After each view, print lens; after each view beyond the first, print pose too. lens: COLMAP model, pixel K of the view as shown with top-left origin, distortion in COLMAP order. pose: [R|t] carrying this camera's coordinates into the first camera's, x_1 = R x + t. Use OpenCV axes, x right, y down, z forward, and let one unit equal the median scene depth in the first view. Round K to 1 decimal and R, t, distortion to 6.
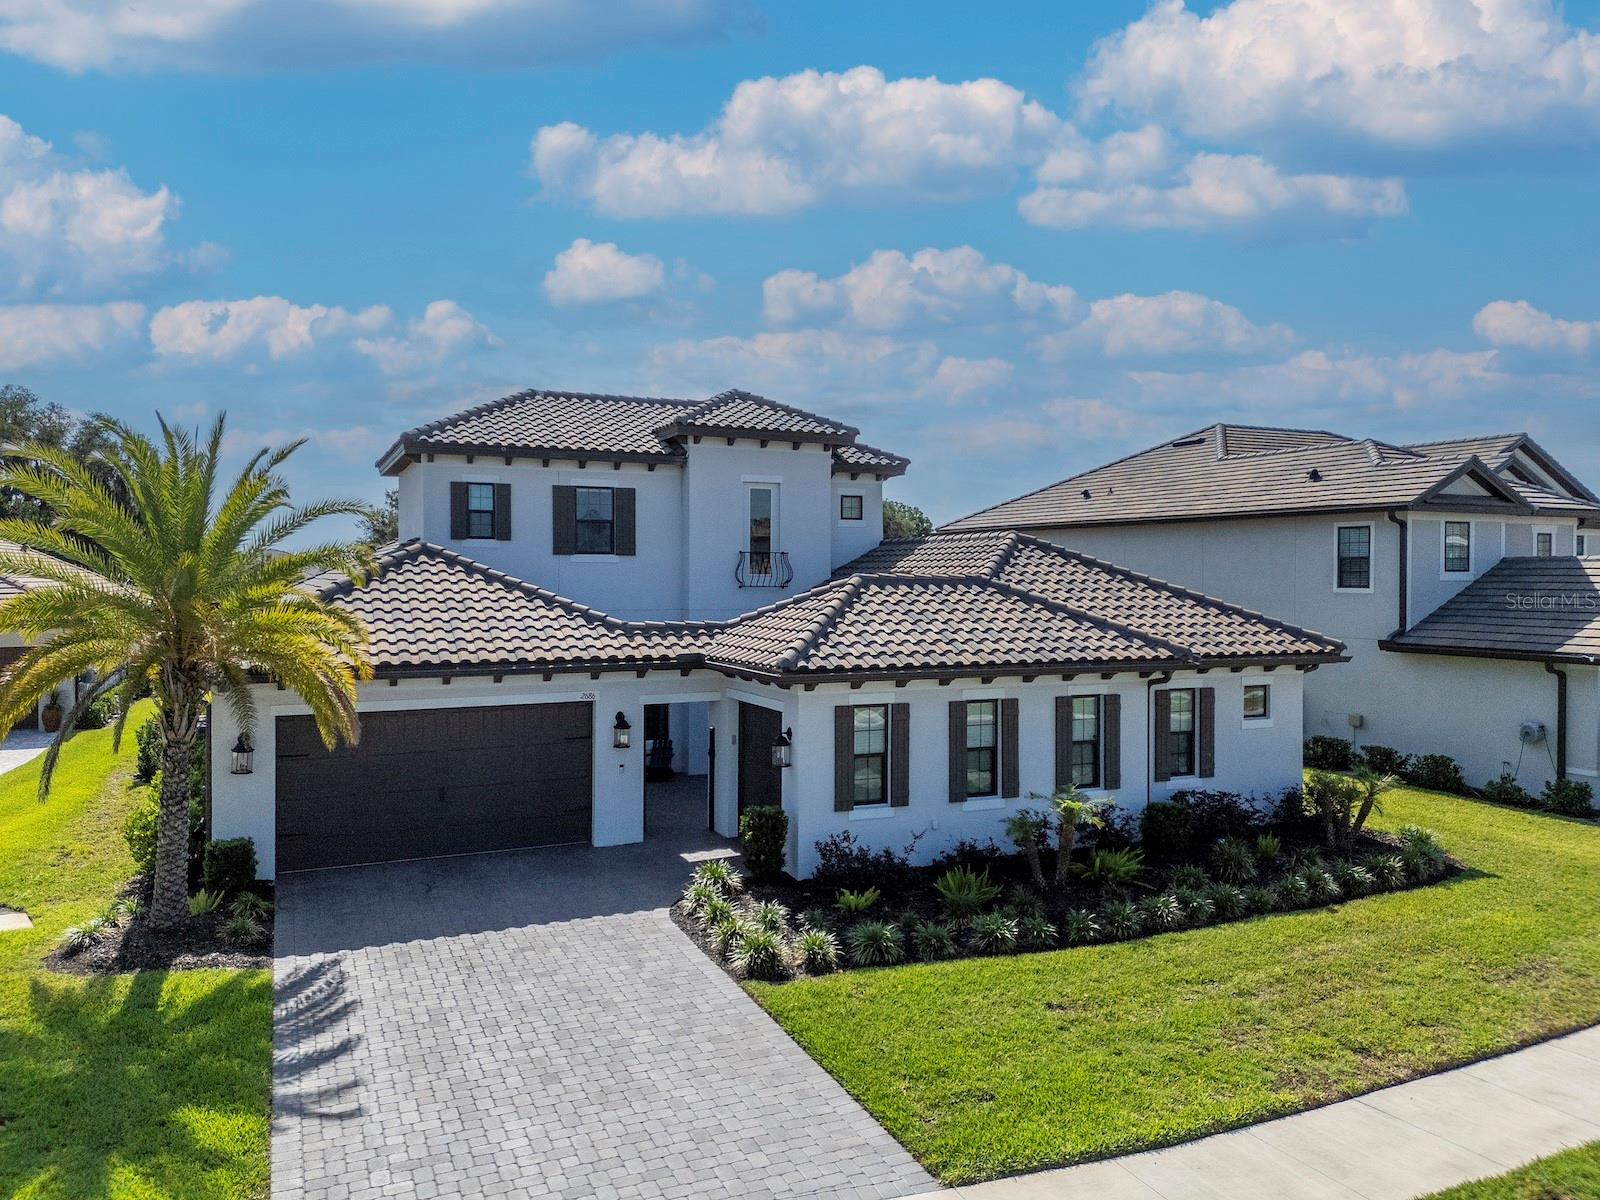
lens RADIAL K [[1168.3, 0, 789.2], [0, 1168.3, 602.1], [0, 0, 1]] dist [0.061603, -0.051447]
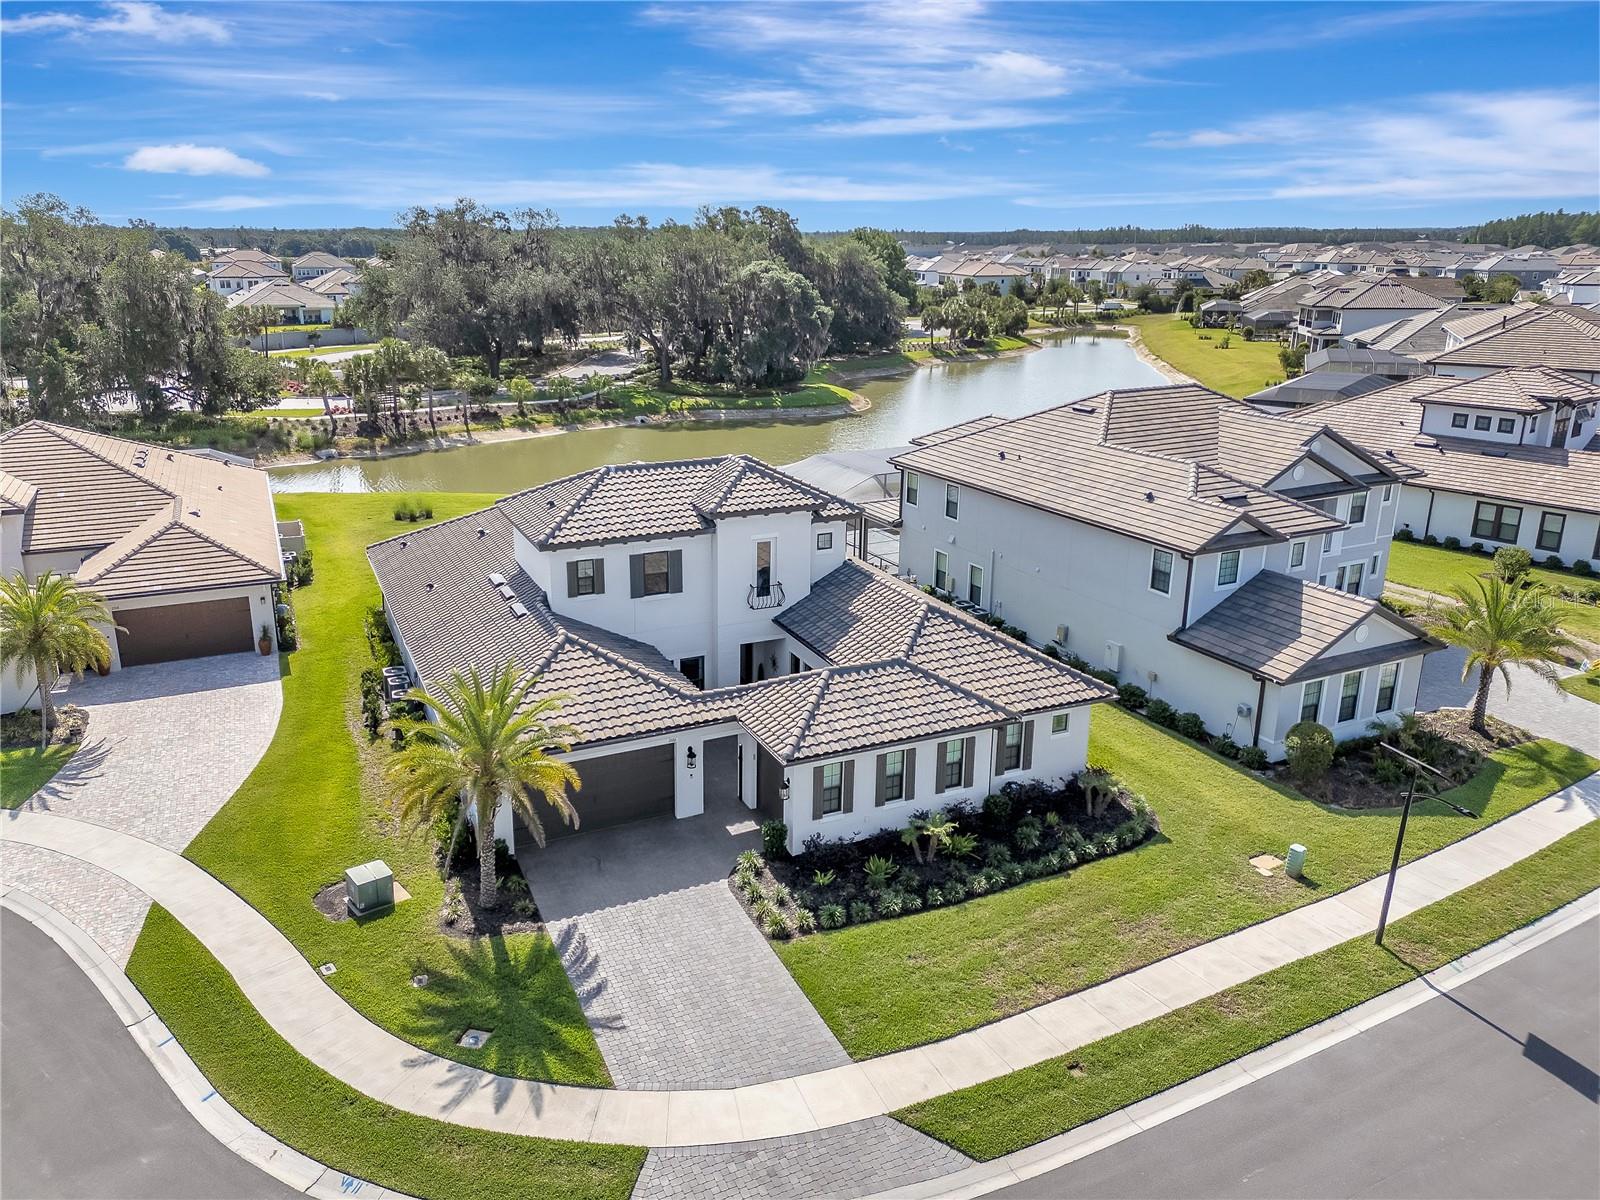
lens RADIAL K [[1152.2, 0, 768.3], [0, 1152.2, 593.4], [0, 0, 1]] dist [0.053632, -0.052415]
pose [[0.999984, -0.001845, 0.005317, -0.036585], [0.000333, 0.962446, 0.271473, -0.601054], [-0.005618, -0.271467, 0.962431, -0.602255]]
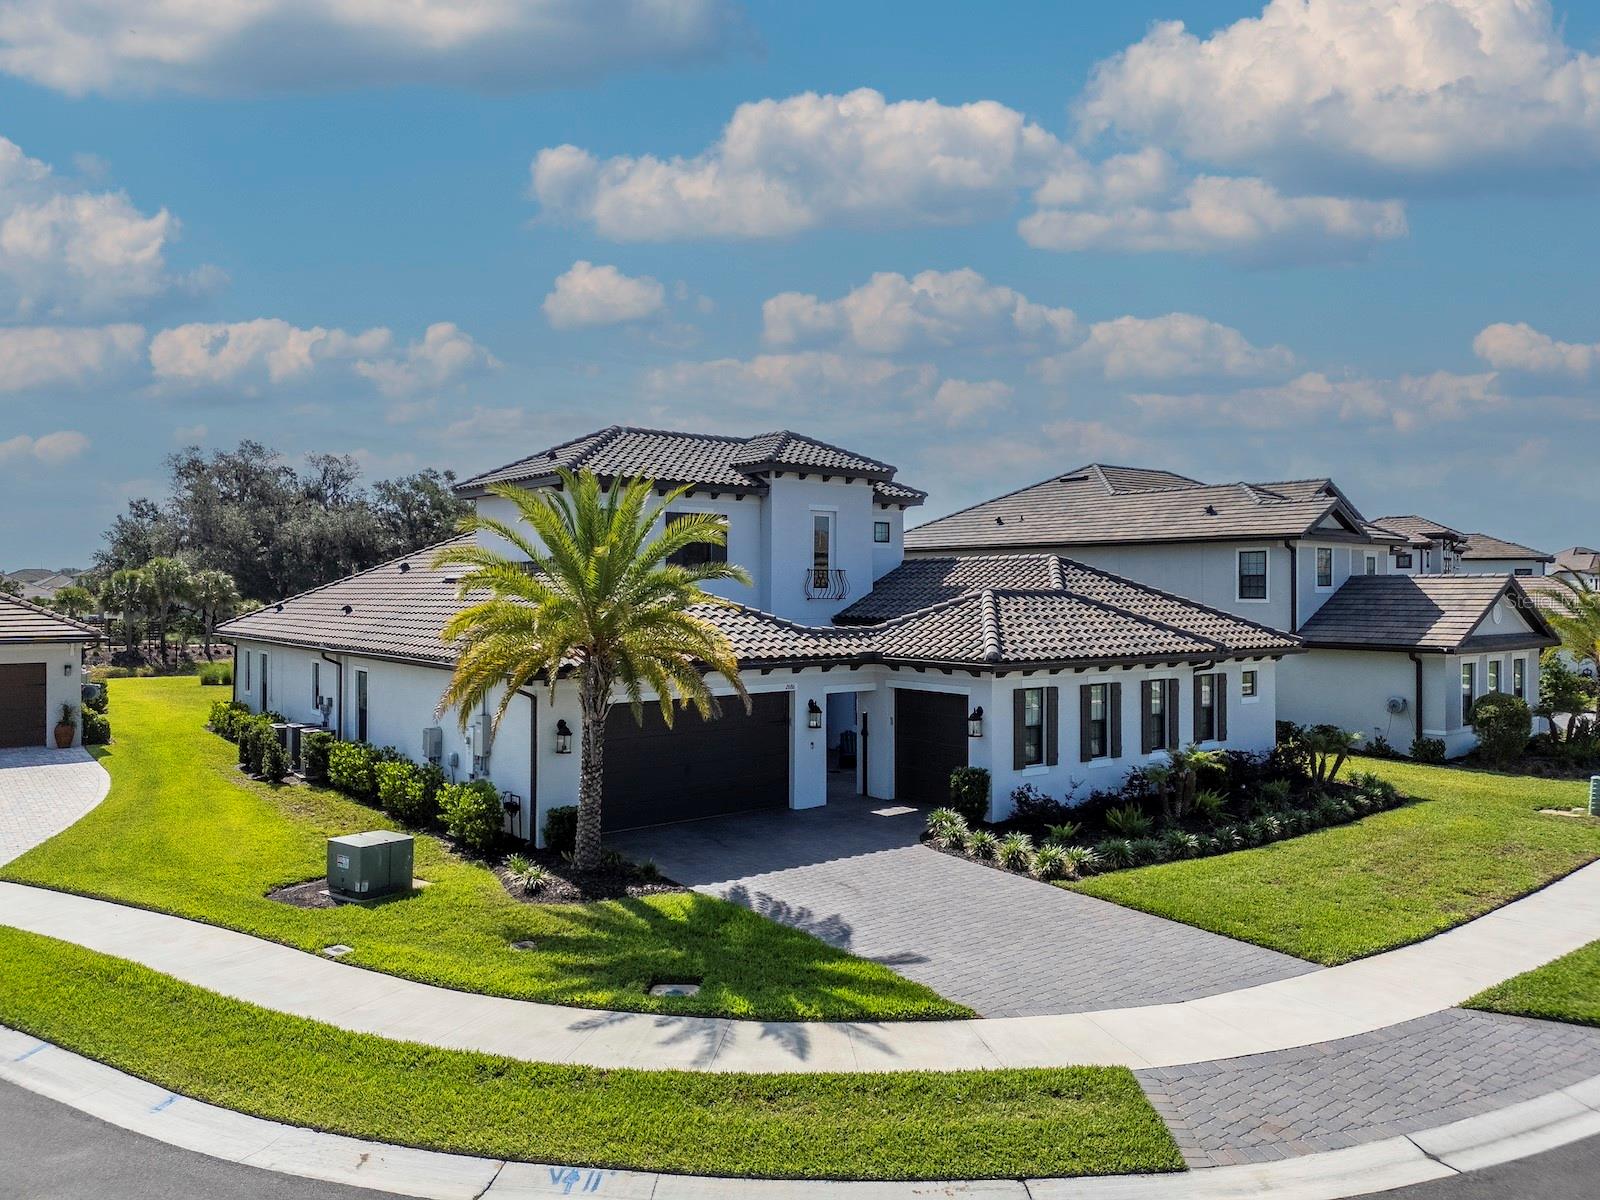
lens RADIAL K [[1168.3, 0, 789.2], [0, 1168.3, 602.1], [0, 0, 1]] dist [0.061603, -0.051447]
pose [[0.972926, -0.003651, 0.231090, -0.457643], [0.006748, 0.999898, -0.012612, 0.006166], [-0.231020, 0.013830, 0.972851, -0.194881]]
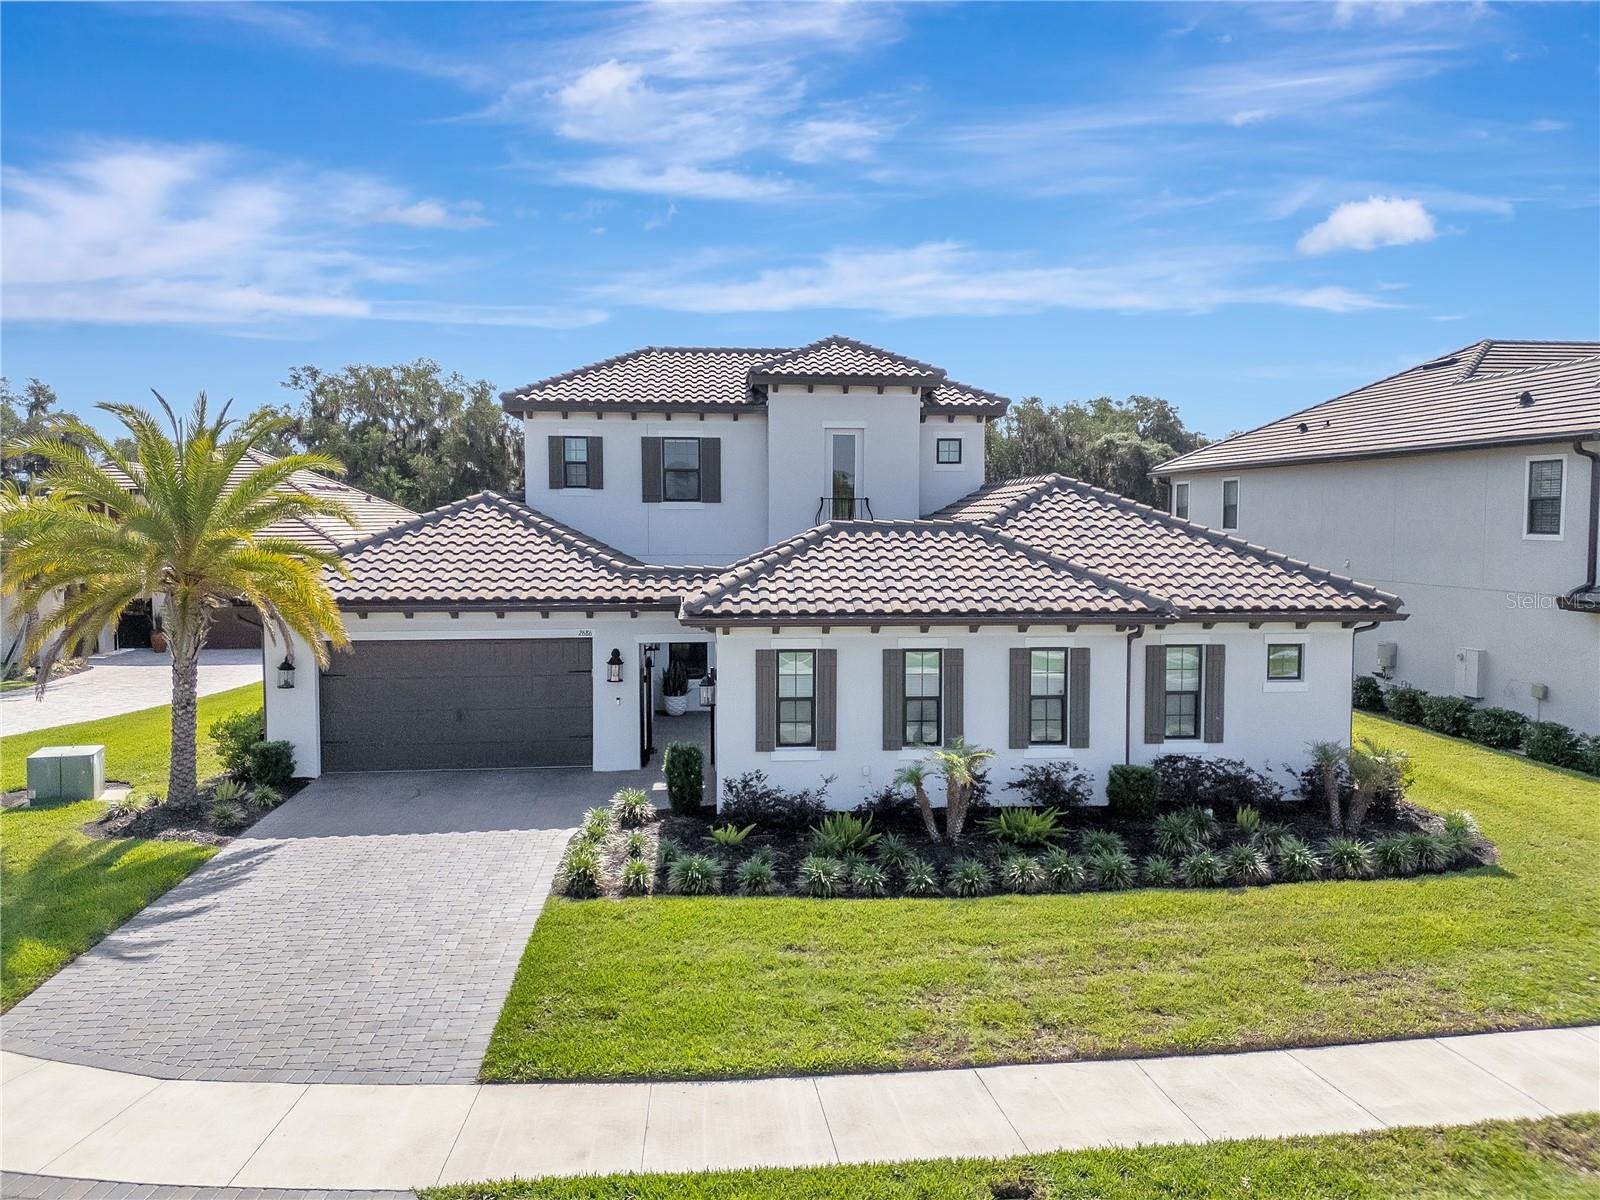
lens RADIAL K [[1168.3, 0, 789.2], [0, 1168.3, 602.1], [0, 0, 1]] dist [0.061603, -0.051447]
pose [[0.945501, 0.021097, -0.324934, 0.361543], [-0.005382, 0.998775, 0.049187, -0.003166], [0.325574, -0.044758, 0.944457, 0.037146]]
